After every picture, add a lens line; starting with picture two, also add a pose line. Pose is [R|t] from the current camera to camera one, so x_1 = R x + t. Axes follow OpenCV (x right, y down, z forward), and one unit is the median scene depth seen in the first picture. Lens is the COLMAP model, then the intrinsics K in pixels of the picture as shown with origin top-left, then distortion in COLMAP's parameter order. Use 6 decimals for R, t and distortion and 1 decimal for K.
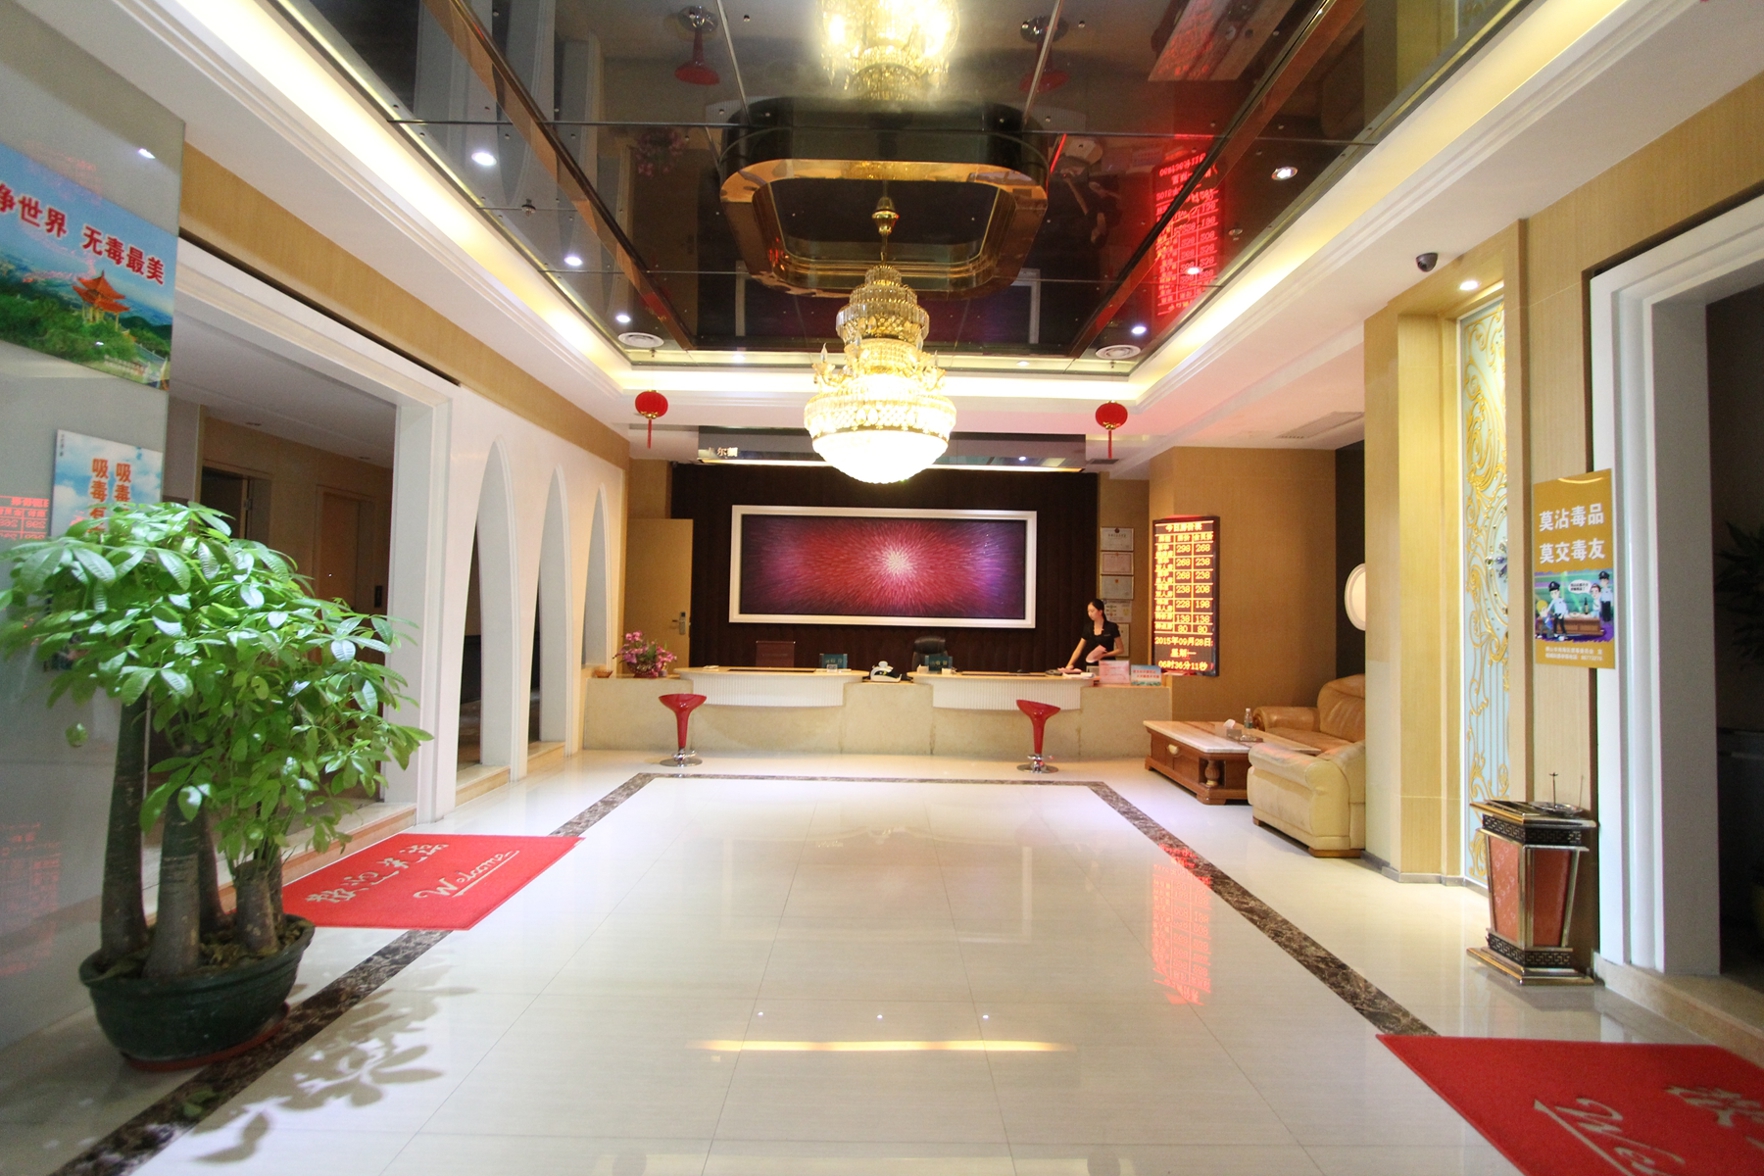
lens RADIAL K [[801.8, 0, 882.6], [0, 801.8, 582.5], [0, 0, 1]] dist [-0.015750, 0.002259]
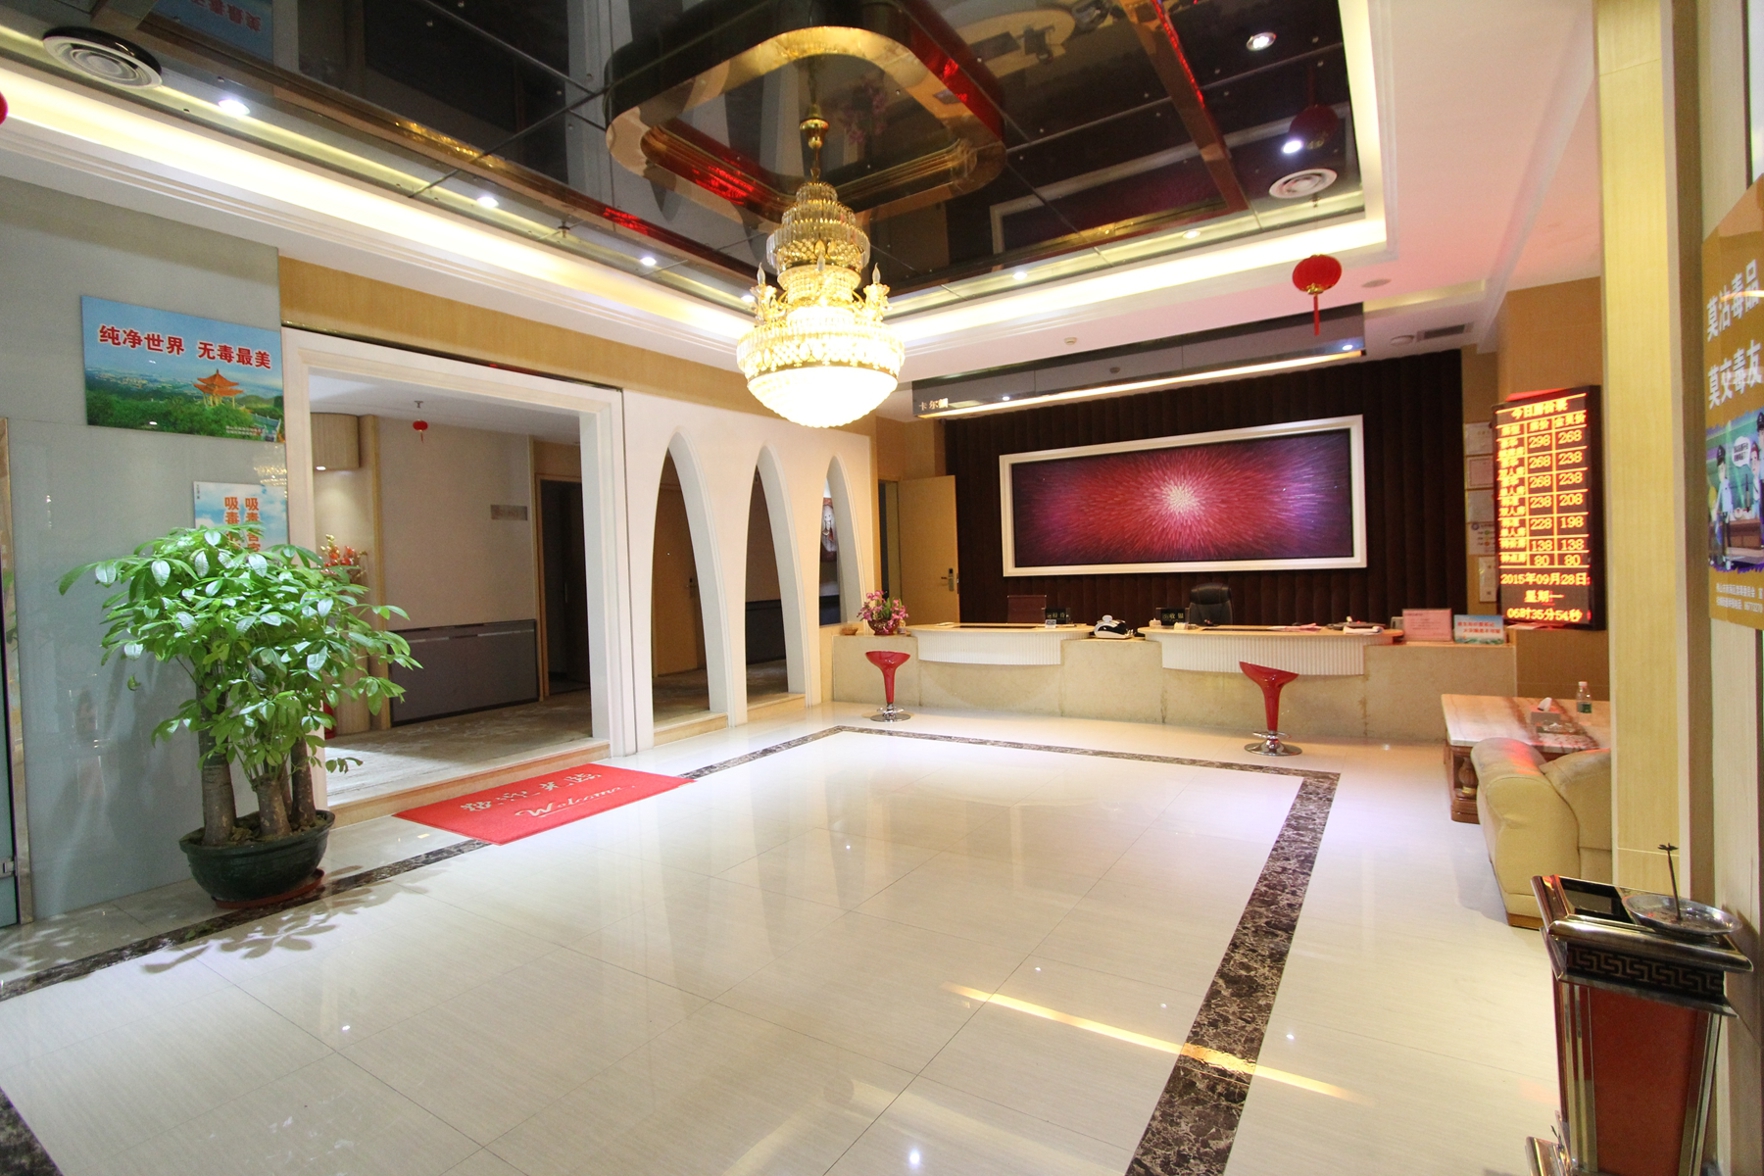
lens RADIAL K [[801.8, 0, 883.6], [0, 801.8, 581.3], [0, 0, 1]] dist [-0.015750, 0.002259]
pose [[0.835727, -0.038964, -0.547761, 0.285022], [0.070929, 0.996783, 0.037313, 0.011136], [0.544545, -0.070035, 0.835803, 0.137781]]
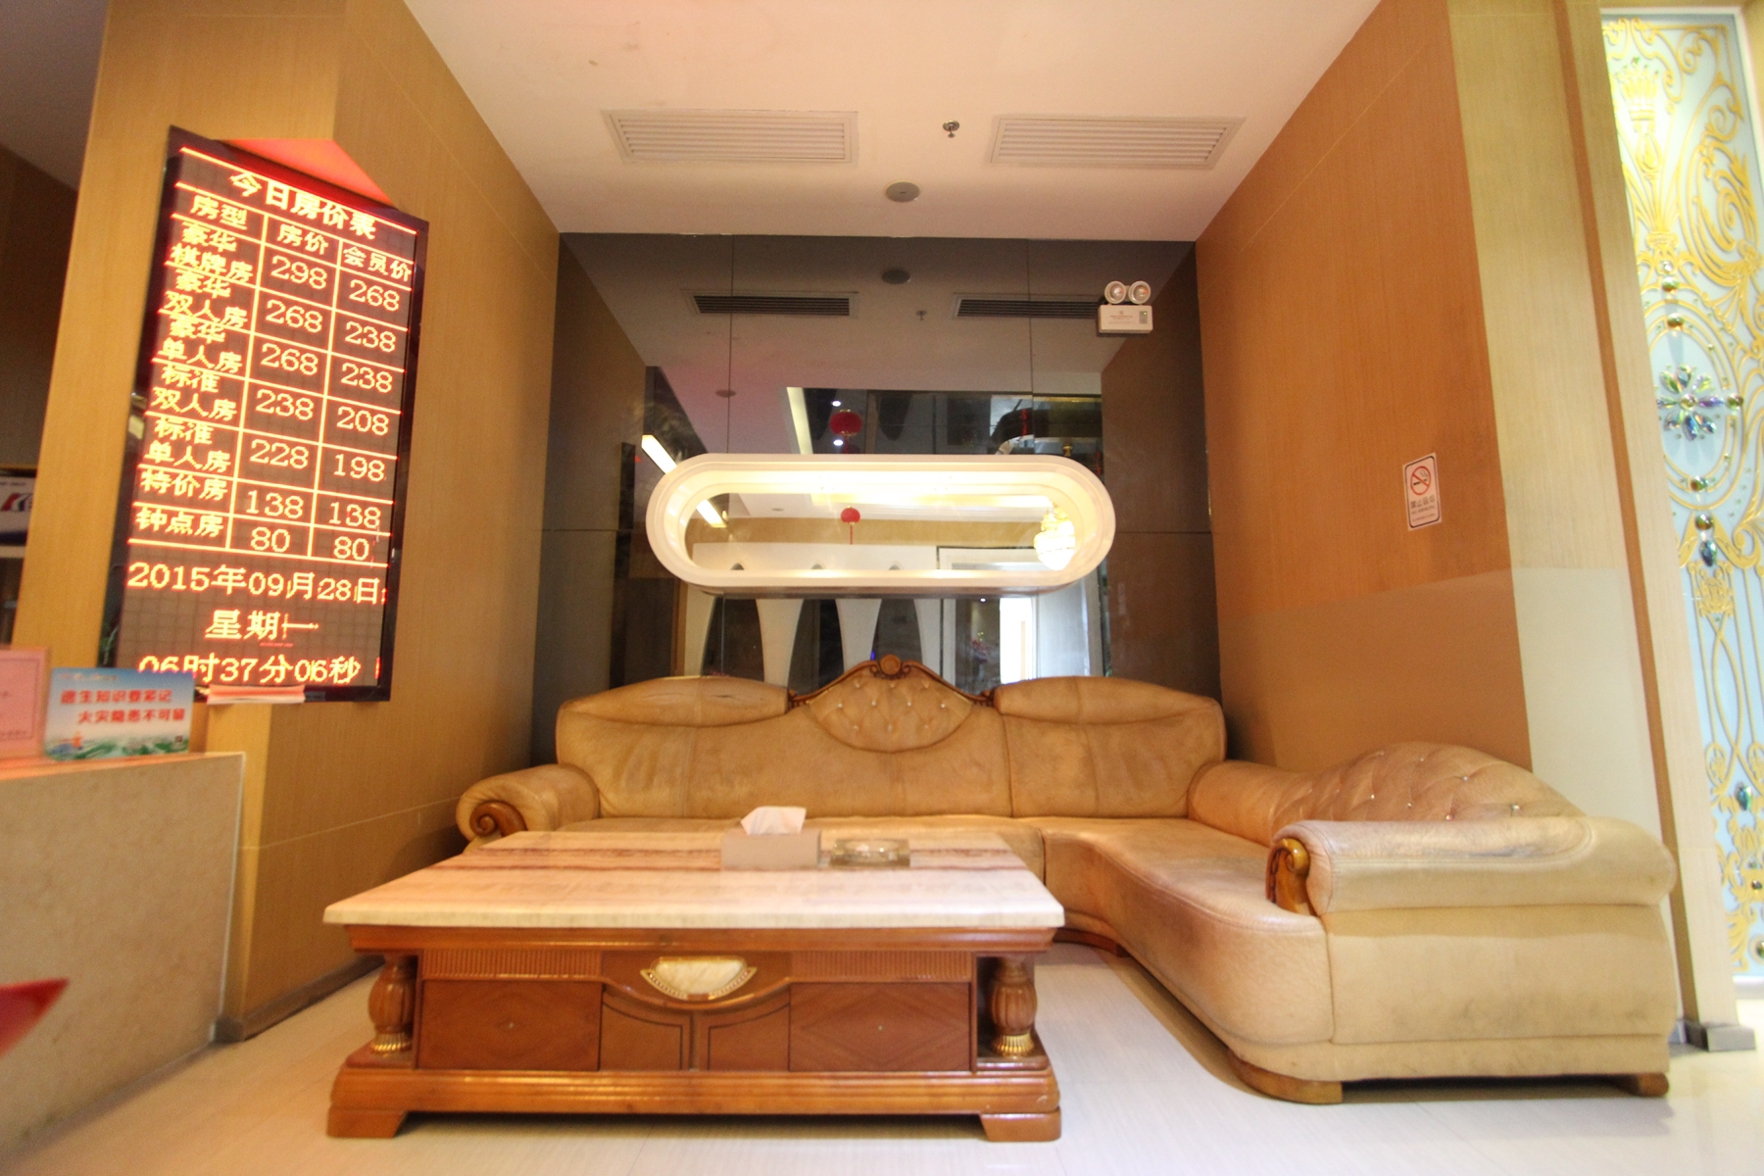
lens RADIAL K [[801.8, 0, 876.1], [0, 801.8, 583.0], [0, 0, 1]] dist [-0.015750, 0.002259]
pose [[-0.002401, 0.114058, 0.993471, 0.100205], [-0.034701, 0.992866, -0.114073, 0.100582], [-0.999395, -0.034748, 0.001574, 0.808033]]
